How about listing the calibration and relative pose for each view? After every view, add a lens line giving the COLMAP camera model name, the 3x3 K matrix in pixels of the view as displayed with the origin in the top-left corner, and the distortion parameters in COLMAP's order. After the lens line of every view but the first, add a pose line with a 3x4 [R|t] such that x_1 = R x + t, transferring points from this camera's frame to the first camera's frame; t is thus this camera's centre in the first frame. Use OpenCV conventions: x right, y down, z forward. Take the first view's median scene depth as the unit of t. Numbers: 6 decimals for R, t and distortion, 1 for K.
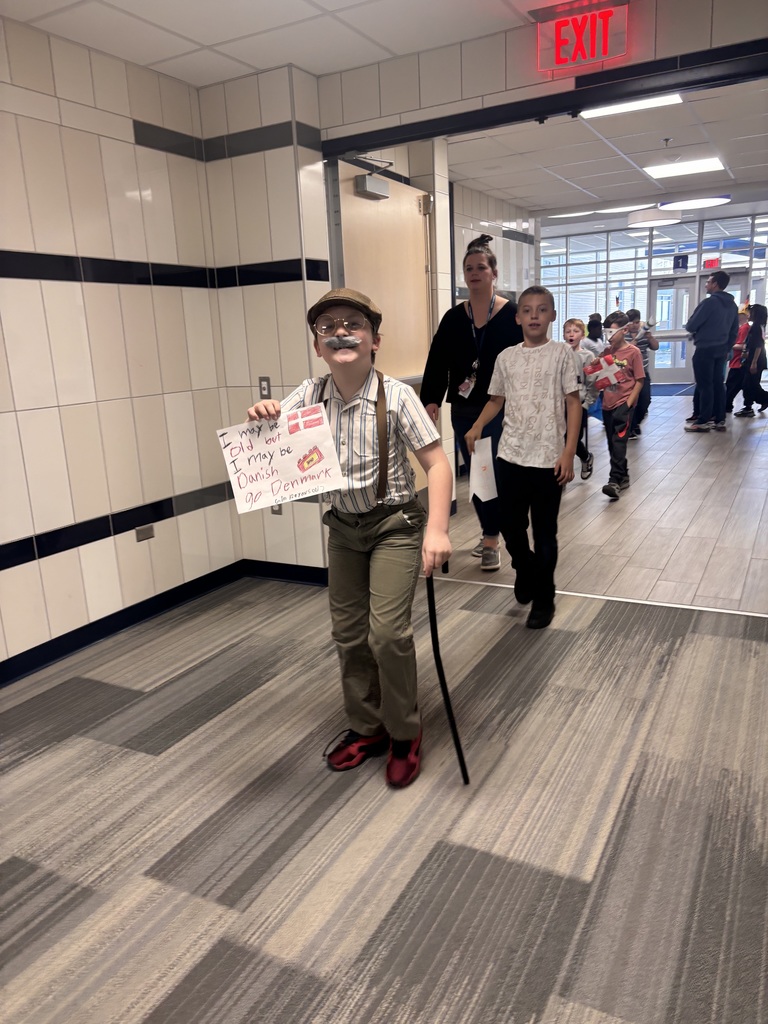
lens RADIAL K [[756.5, 0, 384.0], [0, 756.5, 512.0], [0, 0, 1]] dist [0.031153, -0.039917]
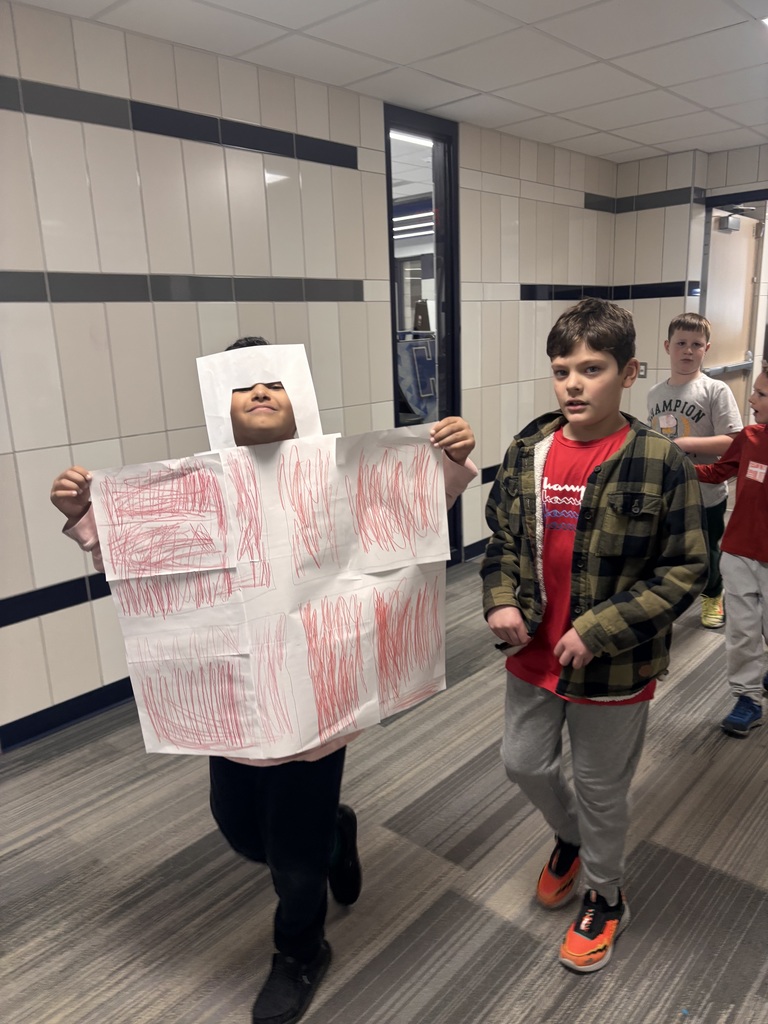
lens RADIAL K [[816.1, 0, 384.4], [0, 816.1, 529.8], [0, 0, 1]] dist [0.016790, 0.010335]
pose [[0.977539, 0.053801, -0.203770, -0.366891], [-0.049614, 0.998440, 0.025603, 0.142358], [0.204829, -0.014918, 0.978684, -0.727897]]
